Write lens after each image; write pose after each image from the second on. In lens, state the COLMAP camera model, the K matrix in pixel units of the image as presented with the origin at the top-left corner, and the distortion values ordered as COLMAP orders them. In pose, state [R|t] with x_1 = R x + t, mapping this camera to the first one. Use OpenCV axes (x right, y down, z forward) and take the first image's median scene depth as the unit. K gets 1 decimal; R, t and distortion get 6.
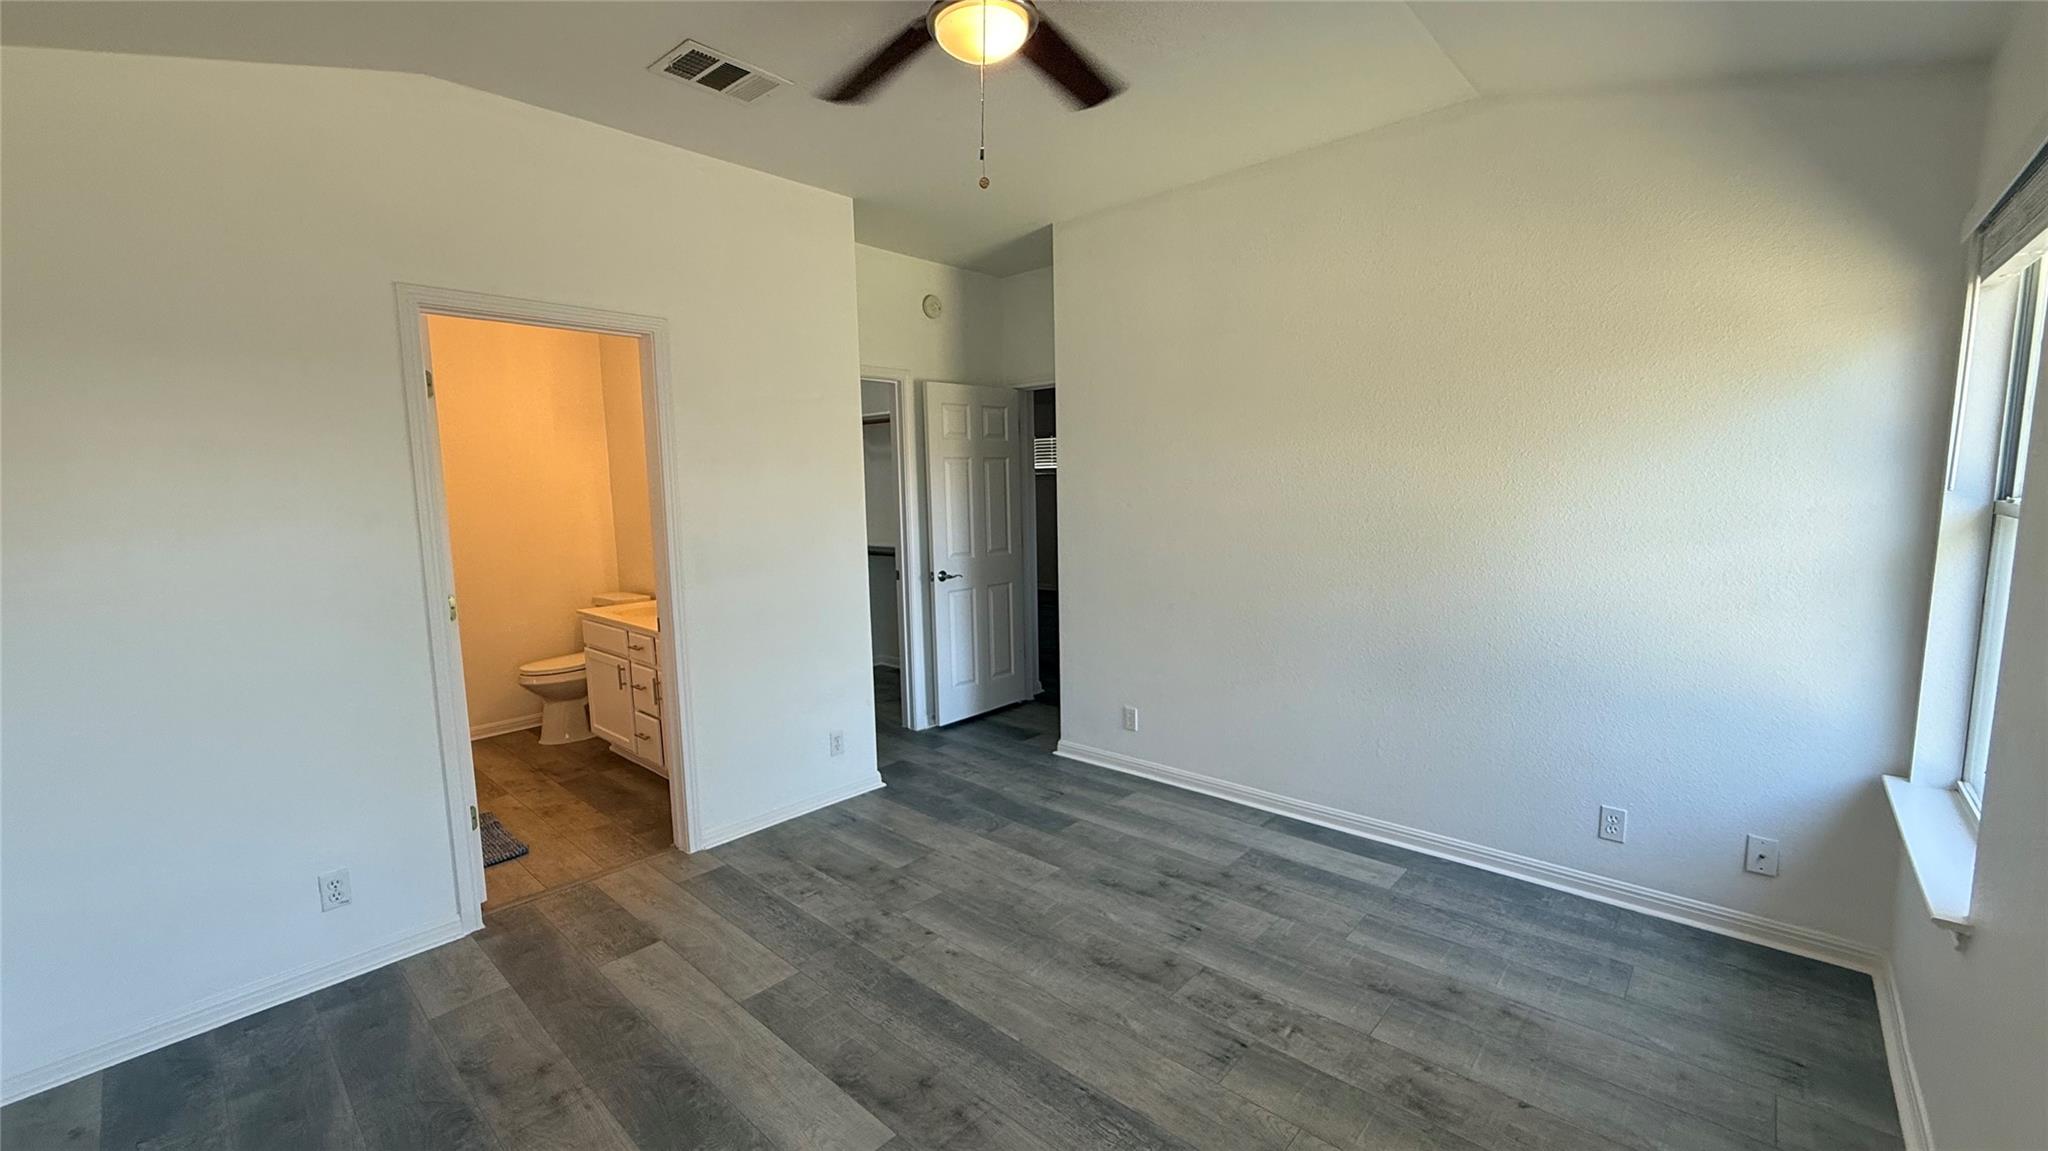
lens RADIAL K [[813.0, 0, 1016.6], [0, 813.0, 575.6], [0, 0, 1]] dist [0.000457, 0.000716]
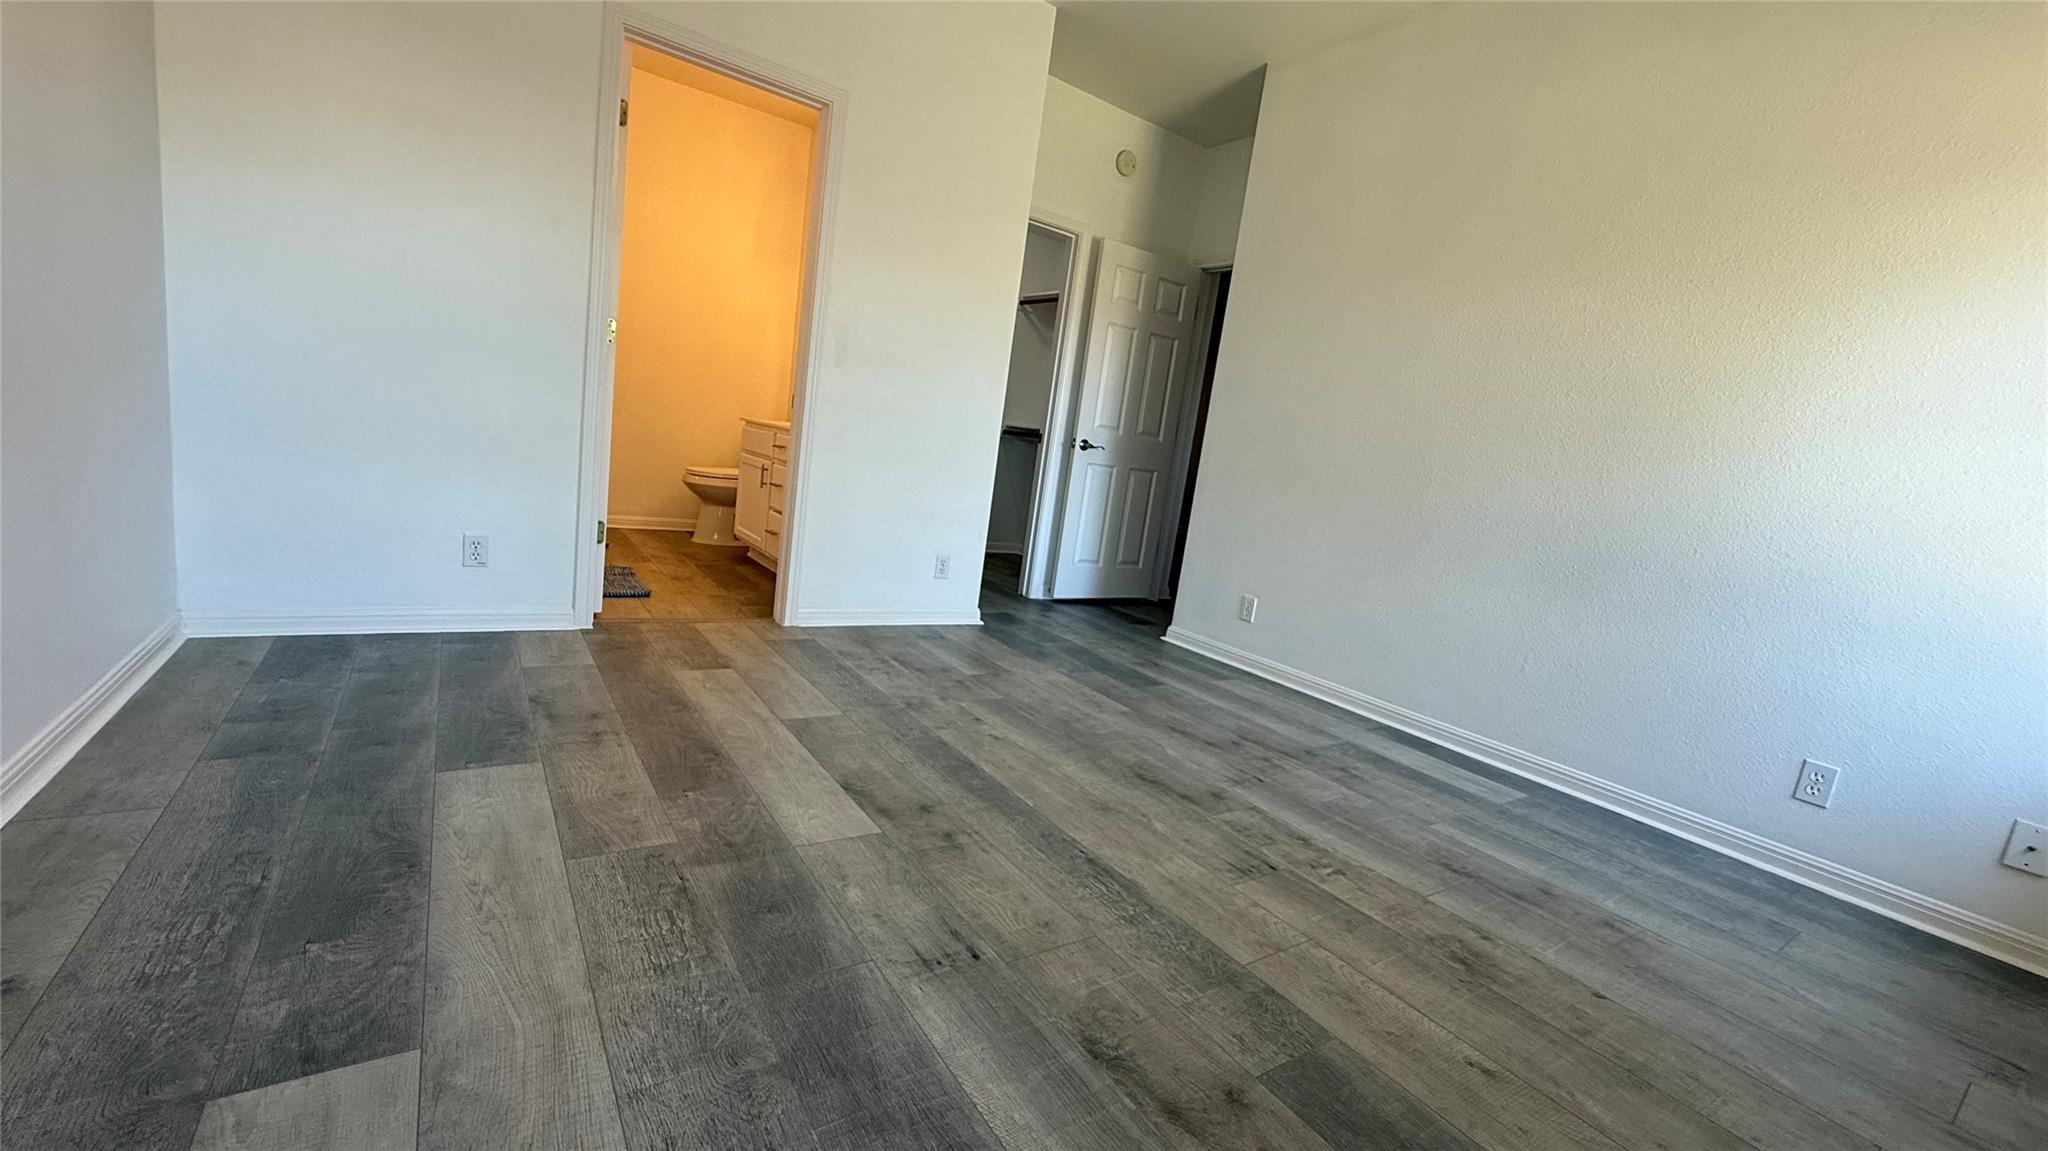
lens RADIAL K [[813.0, 0, 1017.8], [0, 813.0, 577.0], [0, 0, 1]] dist [0.000457, 0.000716]
pose [[0.961309, 0.188352, -0.201018, 0.104330], [-0.181360, 0.981997, 0.052821, 0.215578], [0.207348, -0.014321, 0.978162, 0.058106]]
